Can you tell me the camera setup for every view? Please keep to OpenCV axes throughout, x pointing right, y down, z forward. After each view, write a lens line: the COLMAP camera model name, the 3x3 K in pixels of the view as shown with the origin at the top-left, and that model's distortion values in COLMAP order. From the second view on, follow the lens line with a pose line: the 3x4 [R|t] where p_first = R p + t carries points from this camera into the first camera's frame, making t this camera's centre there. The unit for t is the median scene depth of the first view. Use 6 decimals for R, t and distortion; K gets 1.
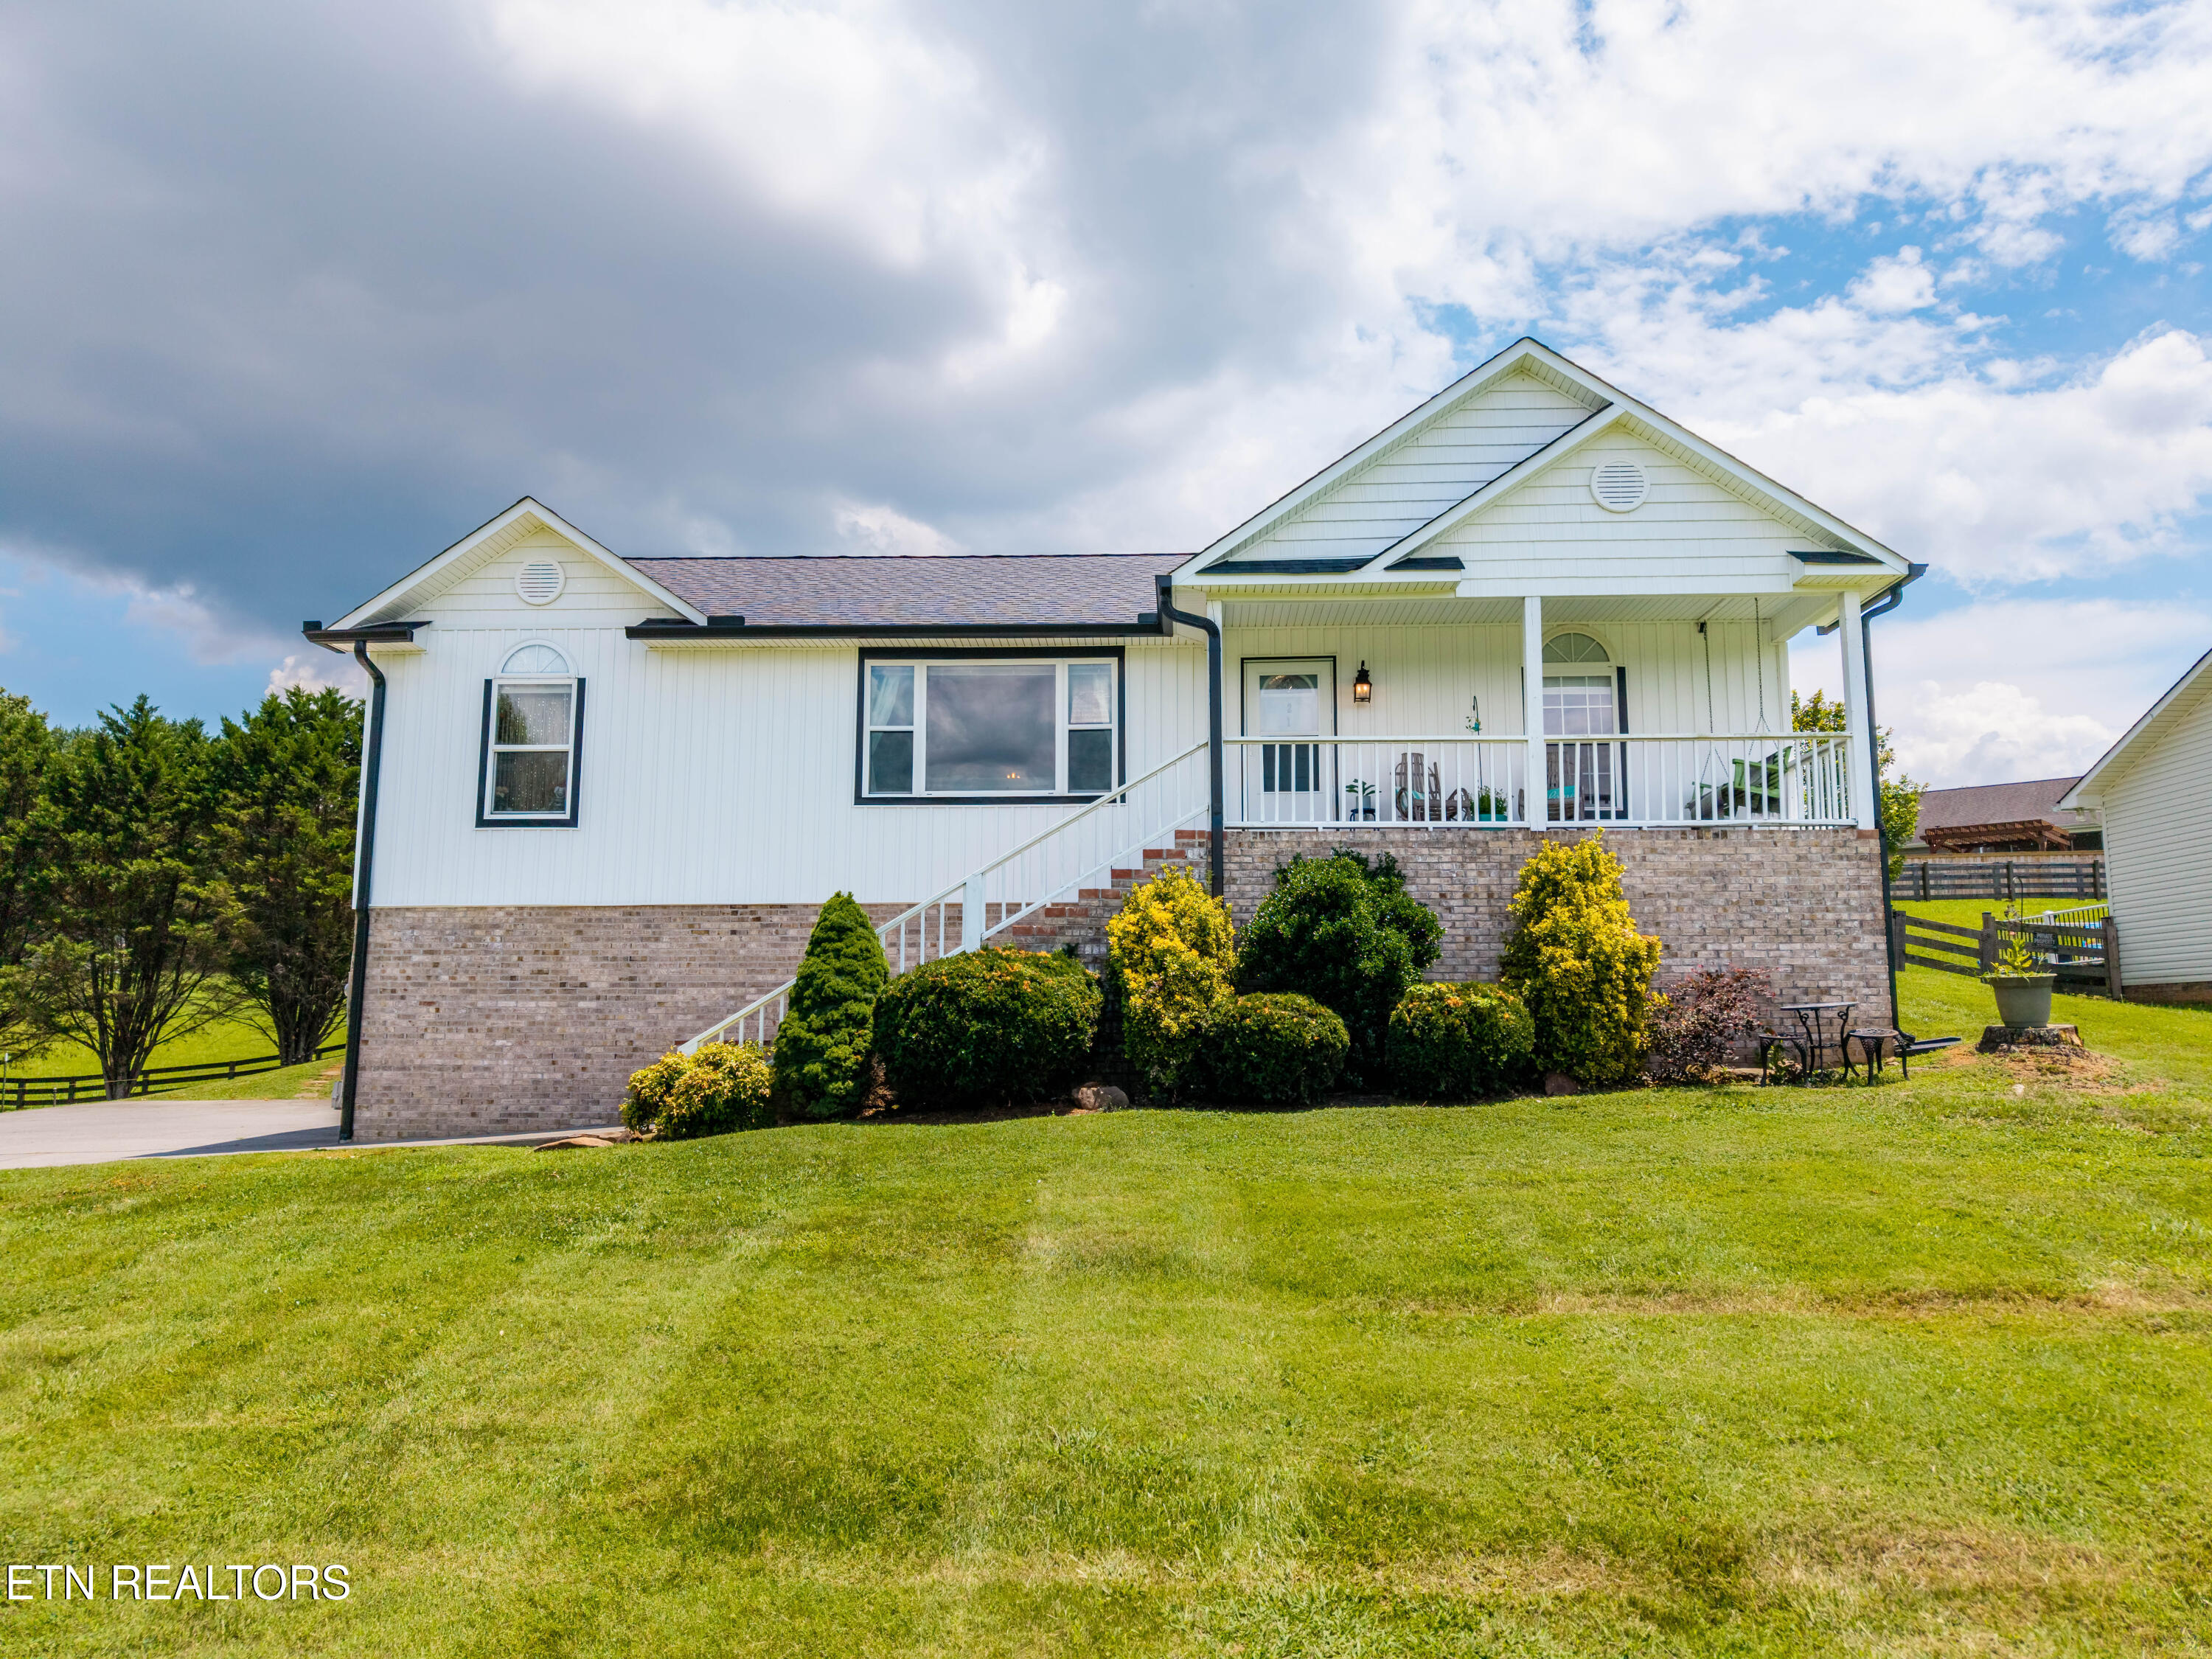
lens RADIAL K [[1435.1, 0, 1106.0], [0, 1435.1, 829.5], [0, 0, 1]] dist [0.028361, -0.000666]
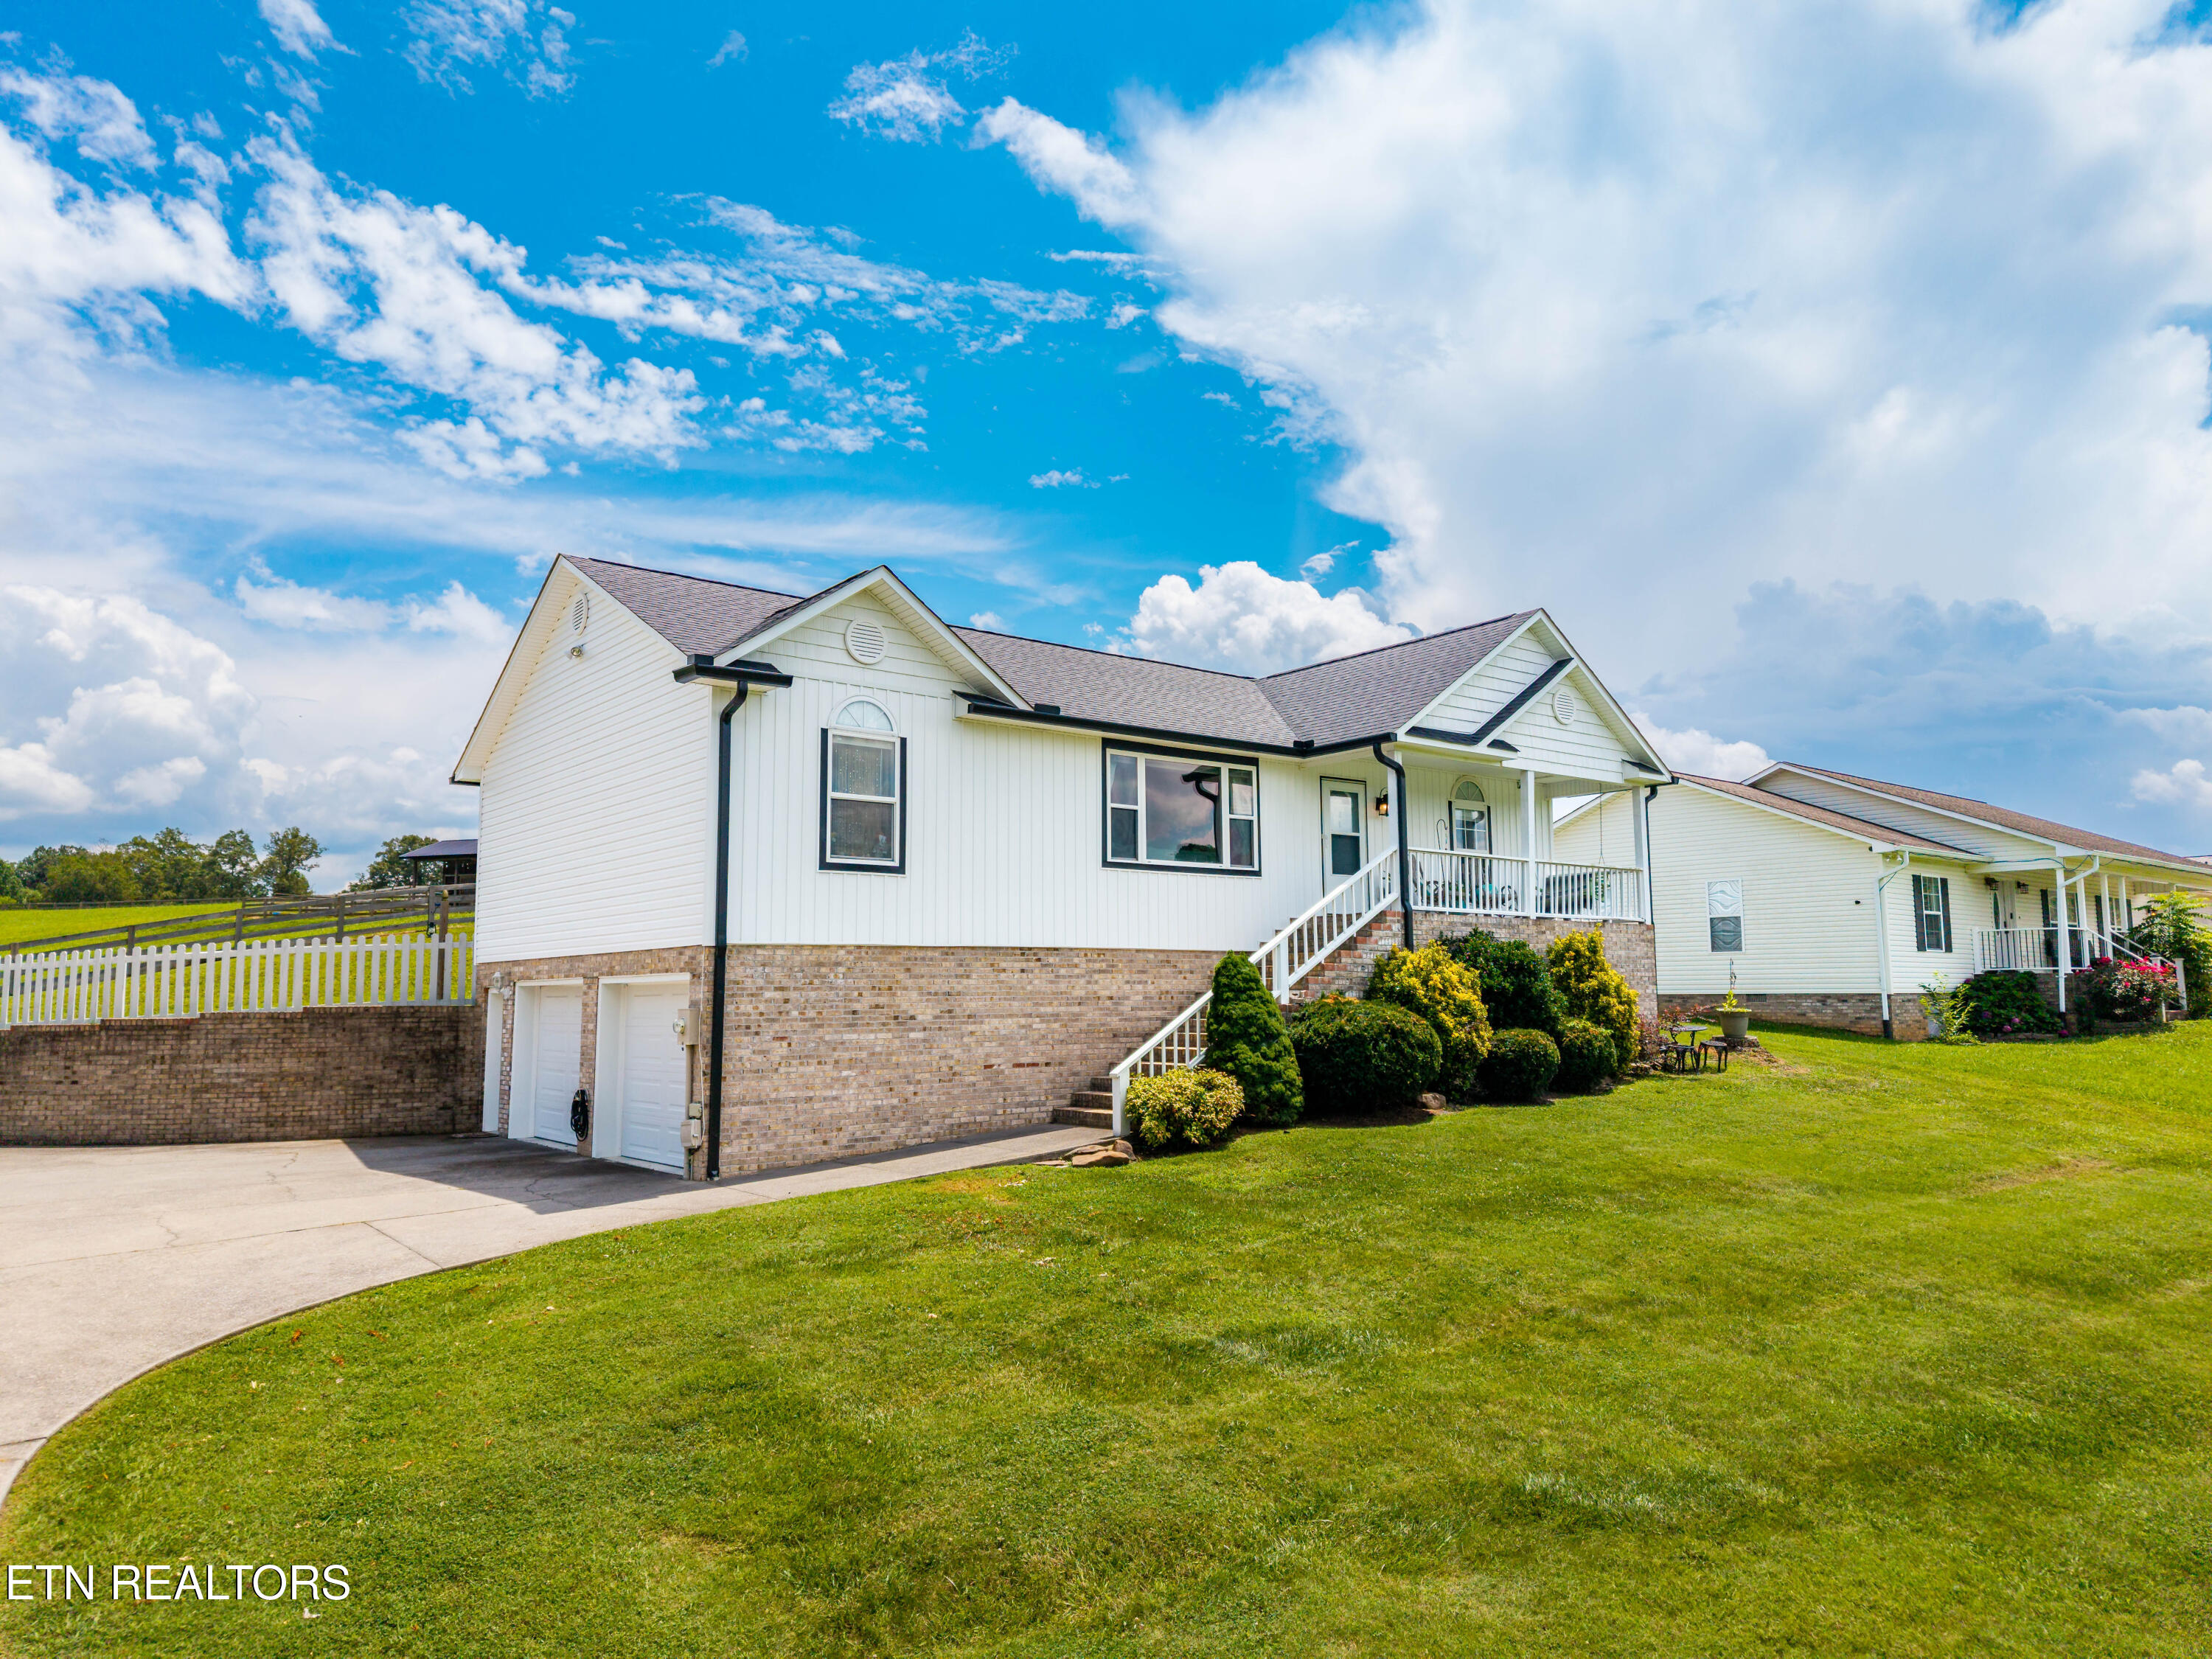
lens RADIAL K [[1408.4, 0, 1070.8], [0, 1408.4, 822.8], [0, 0, 1]] dist [0.123901, -0.000310]
pose [[0.767314, 0.069552, 0.637488, -0.977141], [-0.084099, 0.996429, -0.007487, -0.044233], [-0.635732, -0.047867, 0.770424, 0.089285]]
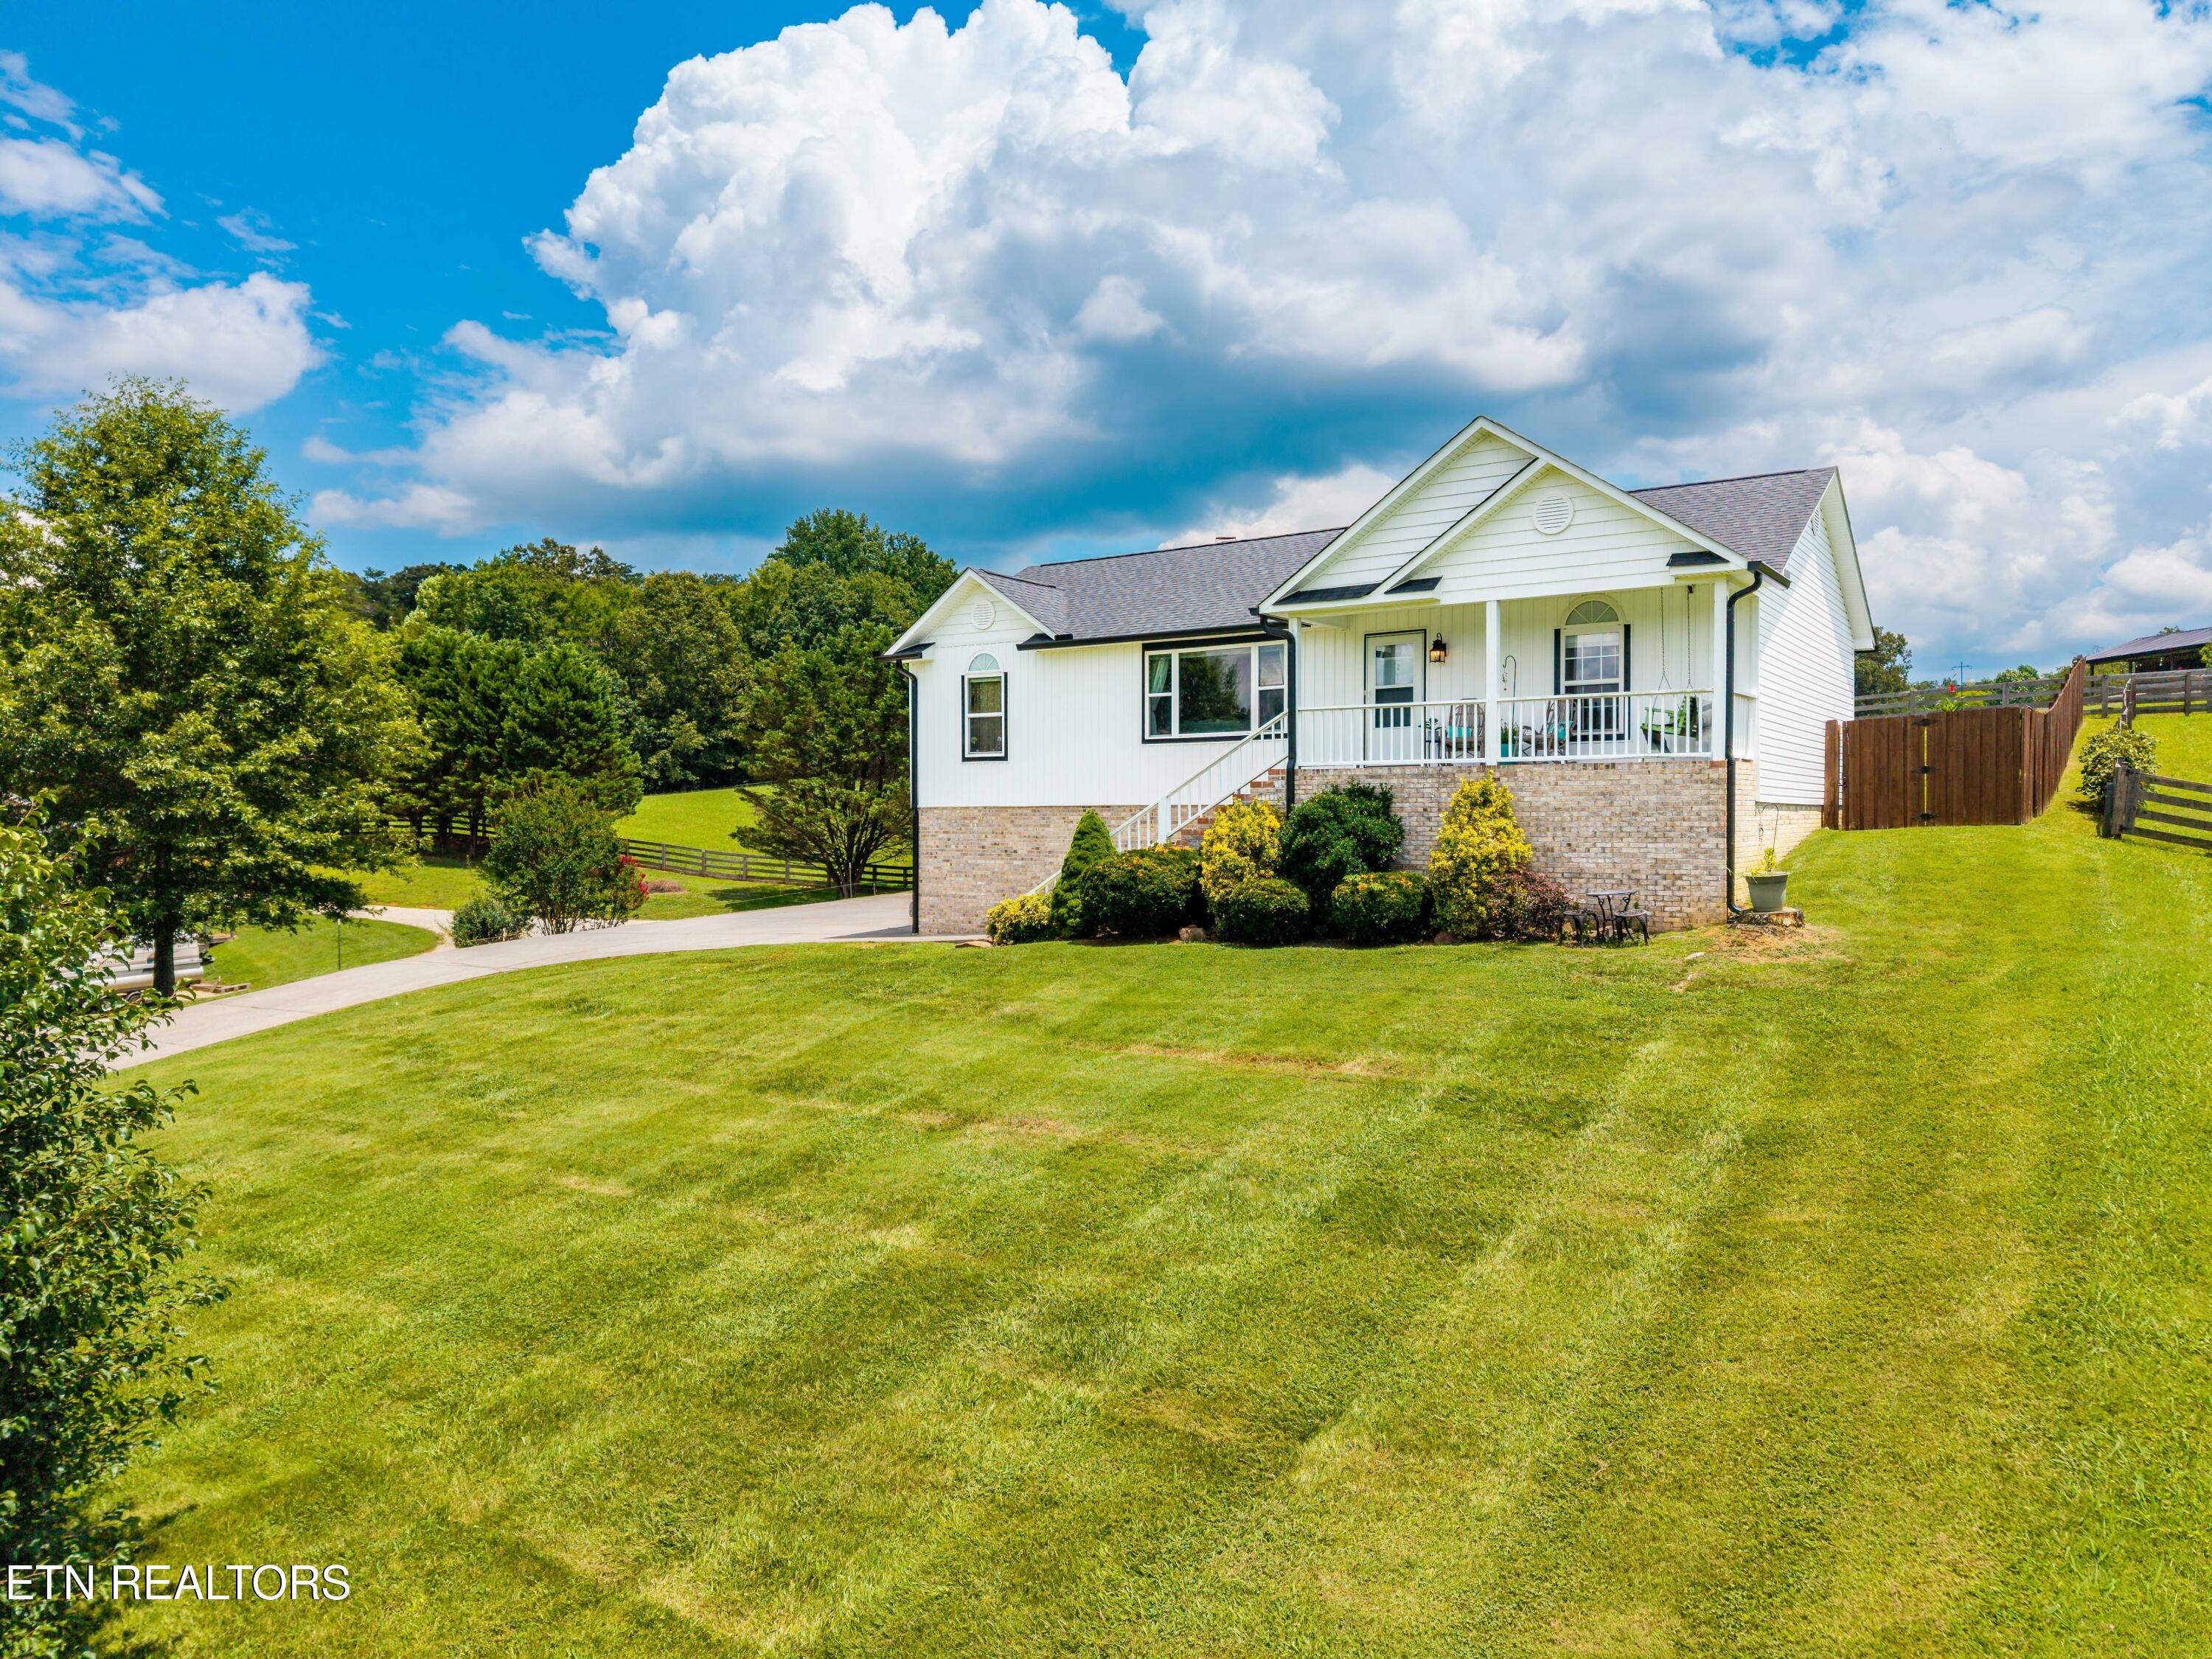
lens RADIAL K [[1435.1, 0, 1106.0], [0, 1435.1, 829.5], [0, 0, 1]] dist [0.028361, -0.000666]
pose [[0.844968, 0.002147, -0.534812, 0.663938], [0.083242, 0.987277, 0.135481, -0.145970], [0.528298, -0.158996, 0.834039, -0.392322]]
